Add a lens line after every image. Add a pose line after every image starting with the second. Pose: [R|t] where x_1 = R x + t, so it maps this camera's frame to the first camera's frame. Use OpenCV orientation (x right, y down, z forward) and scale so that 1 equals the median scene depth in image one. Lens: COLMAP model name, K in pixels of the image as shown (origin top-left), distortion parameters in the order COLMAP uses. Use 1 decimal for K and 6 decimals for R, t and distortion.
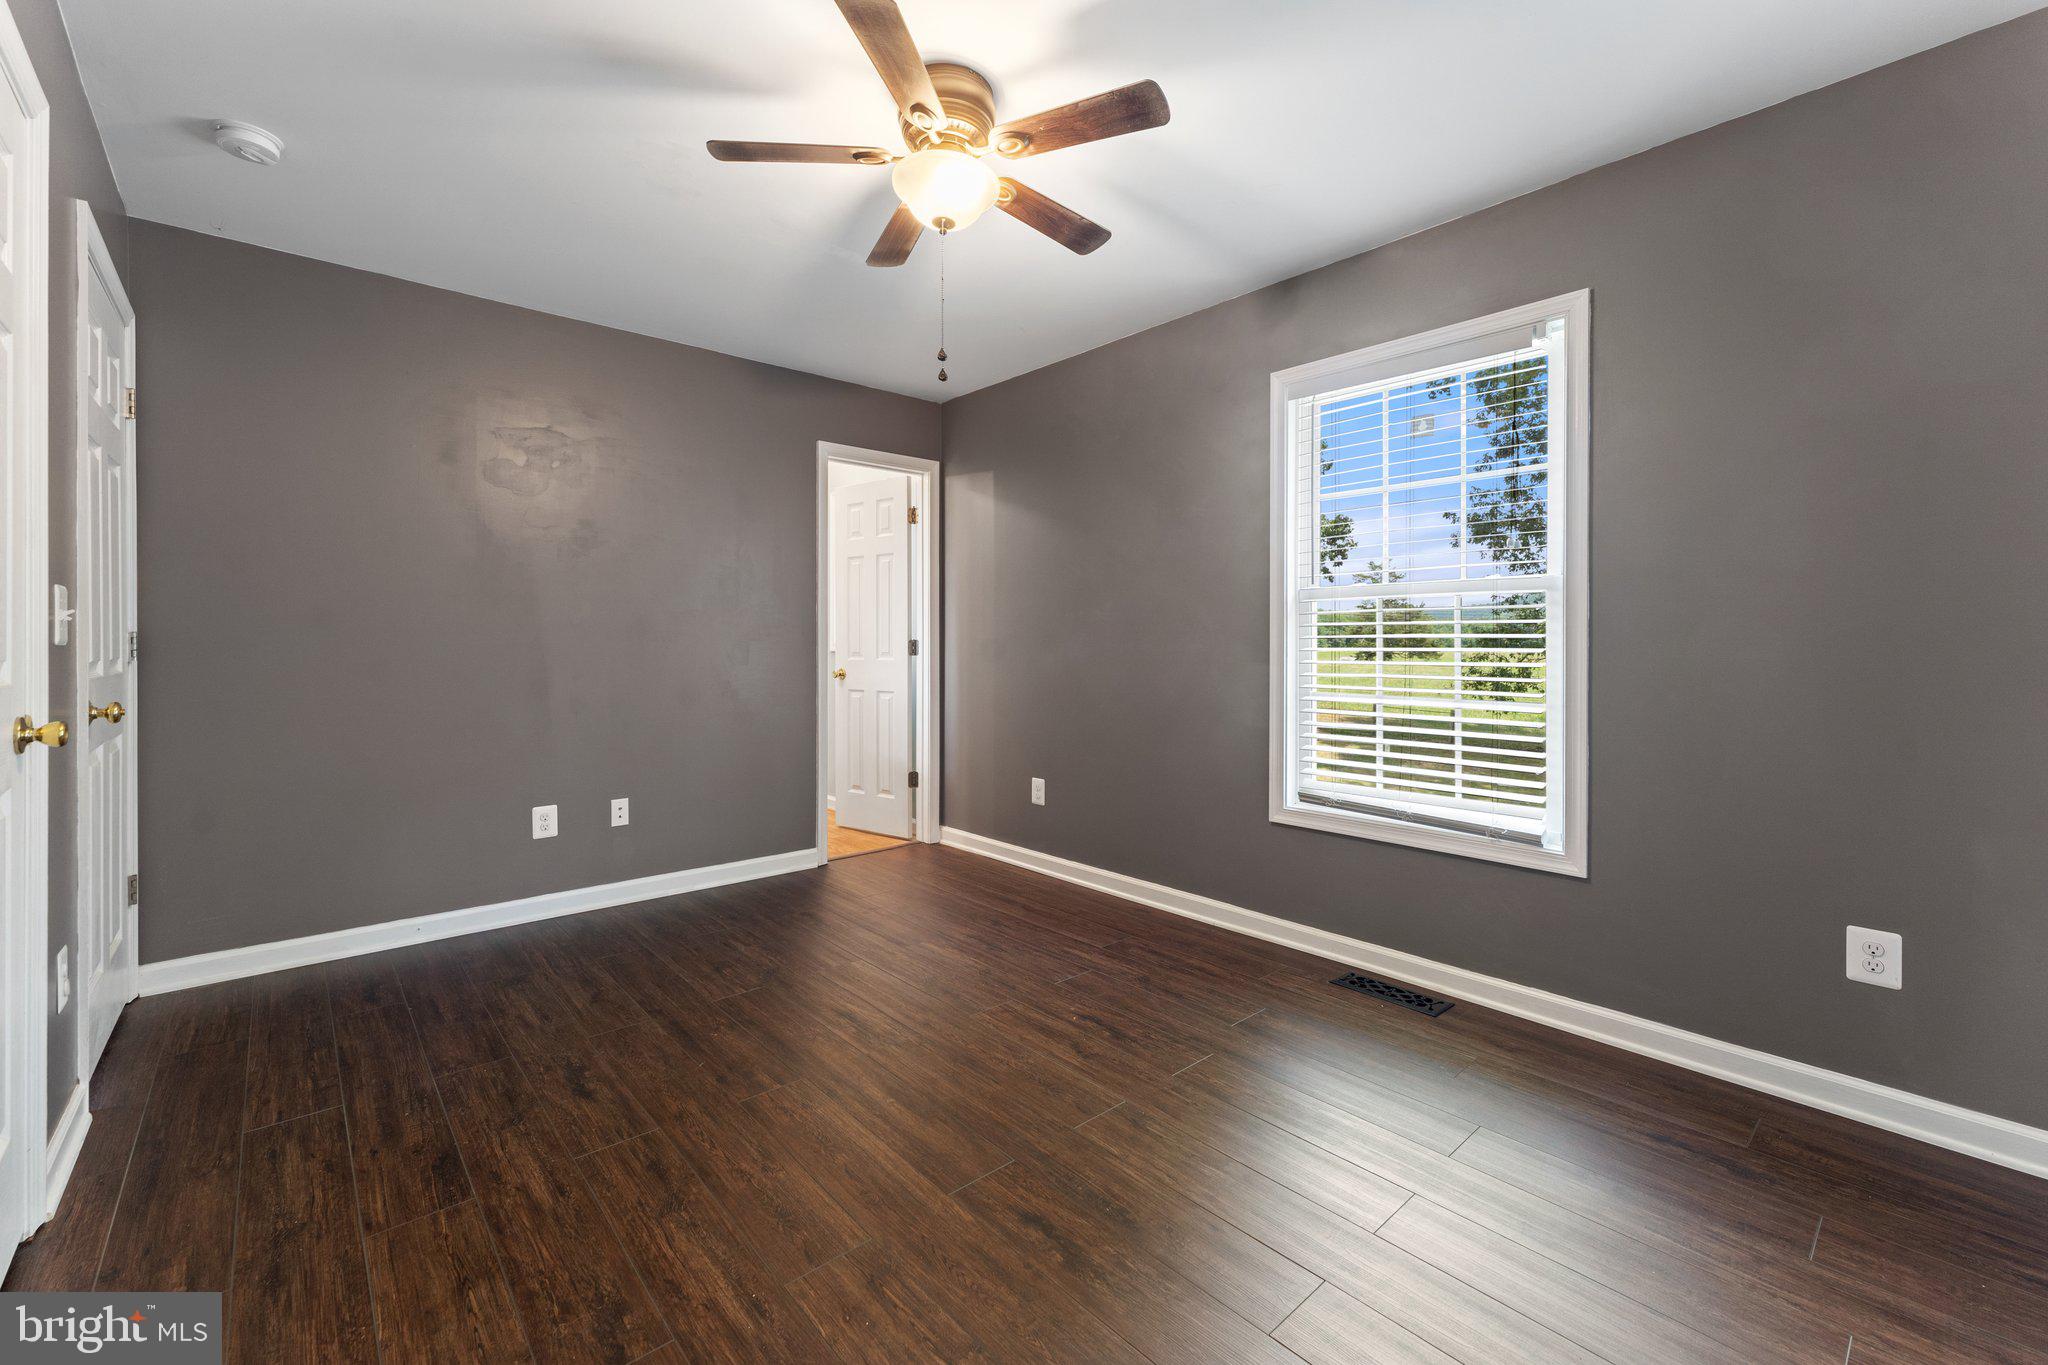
lens RADIAL K [[851.4, 0, 1014.2], [0, 851.4, 645.0], [0, 0, 1]] dist [0.003092, 0.000204]
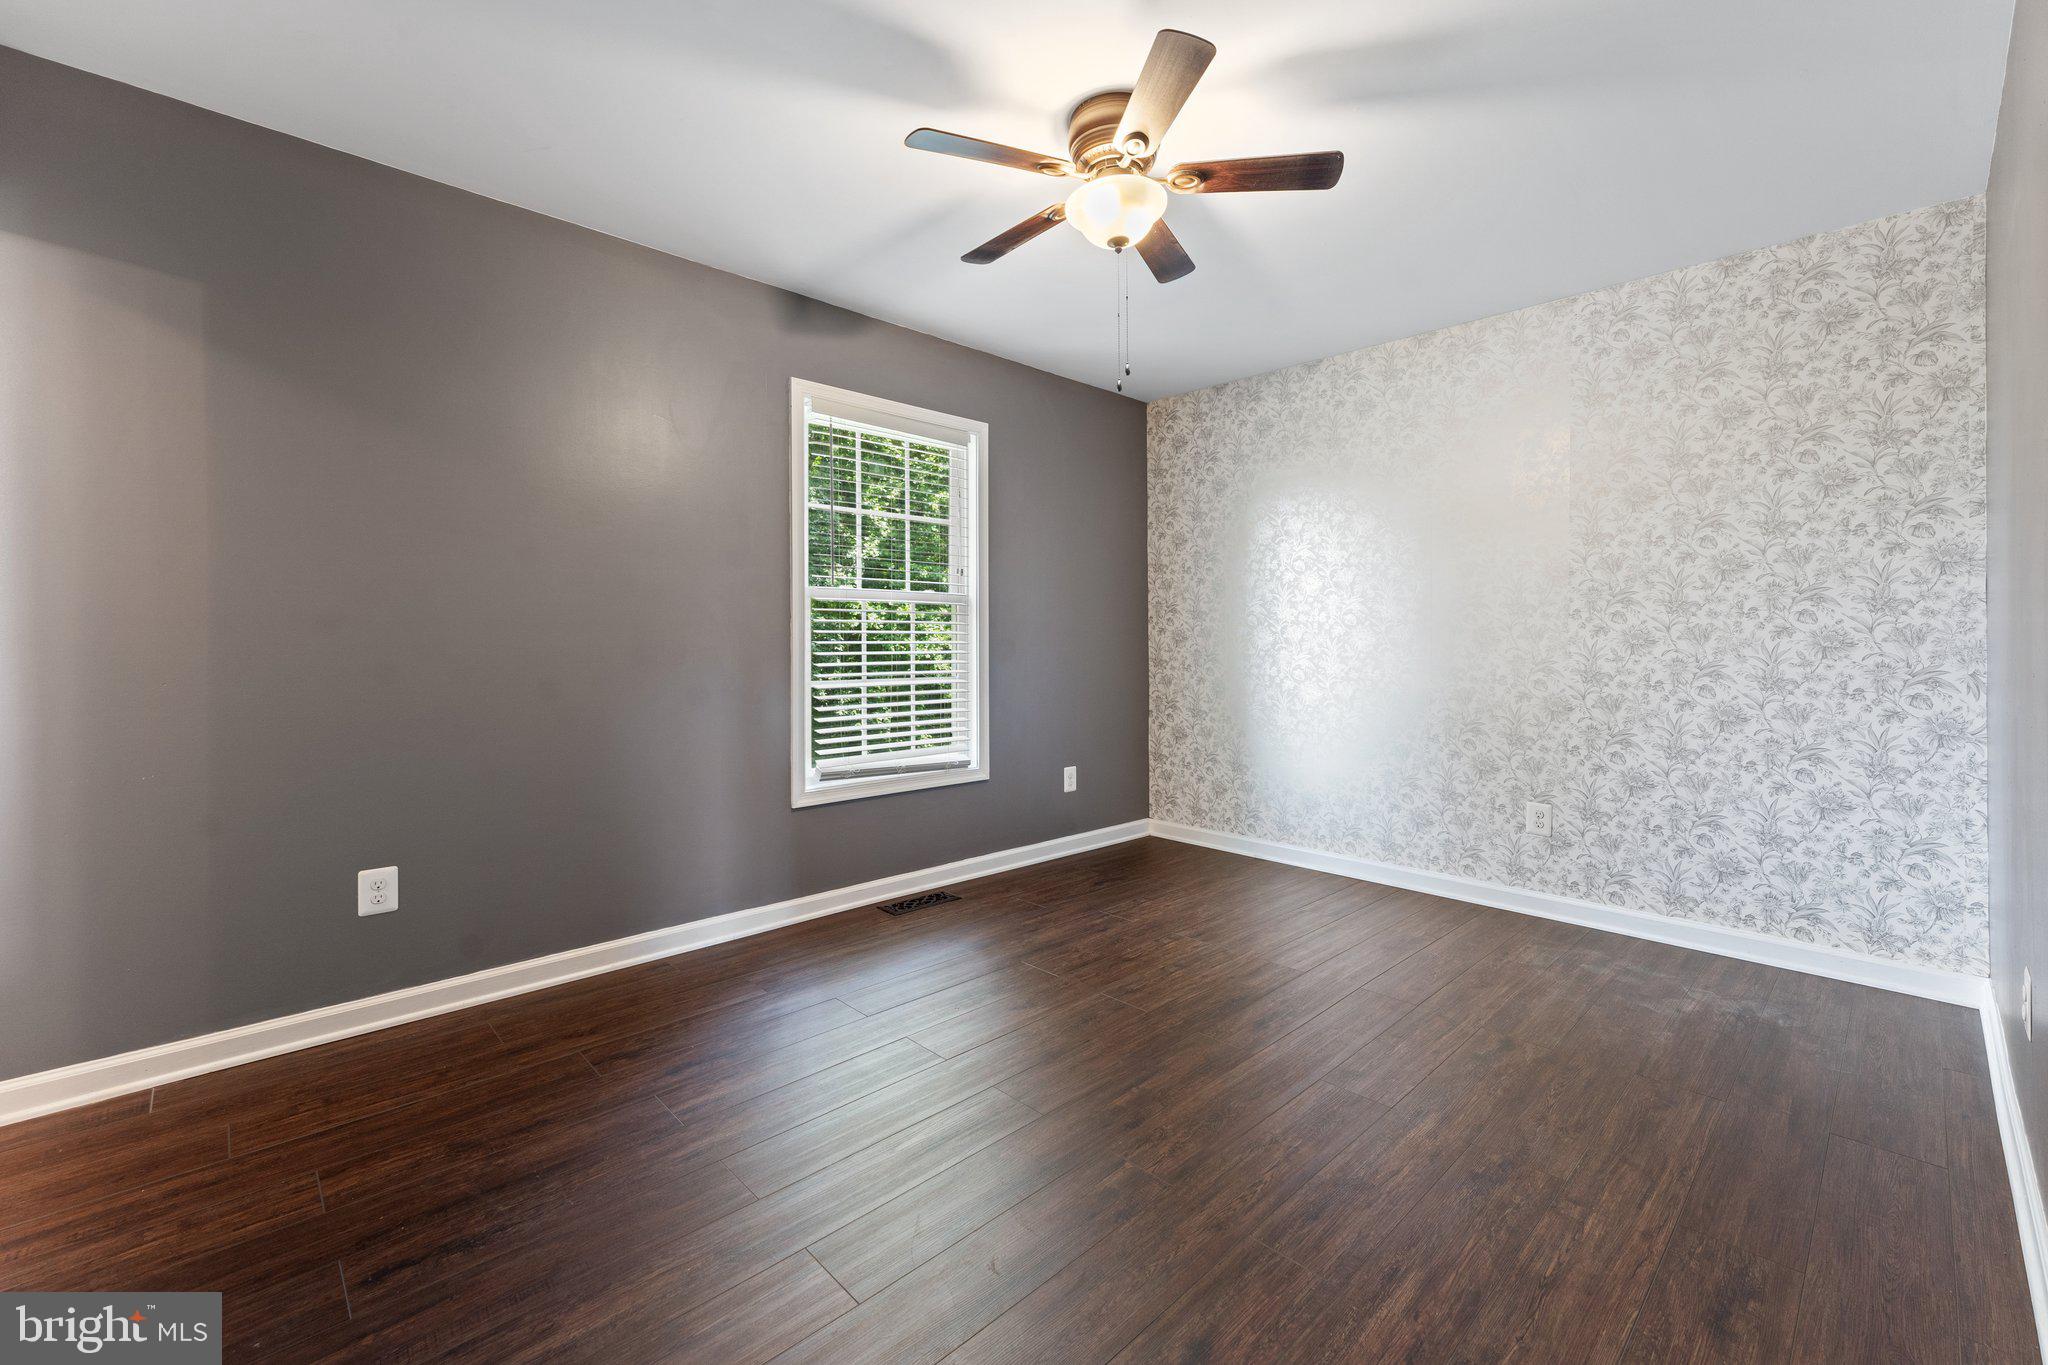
lens RADIAL K [[851.4, 0, 1014.2], [0, 851.4, 645.0], [0, 0, 1]] dist [0.003092, 0.000204]
pose [[-0.045673, -0.008010, 0.998924, -0.987094], [-0.002778, 0.999965, 0.007891, -0.001774], [-0.998953, -0.002415, -0.045693, 1.025487]]
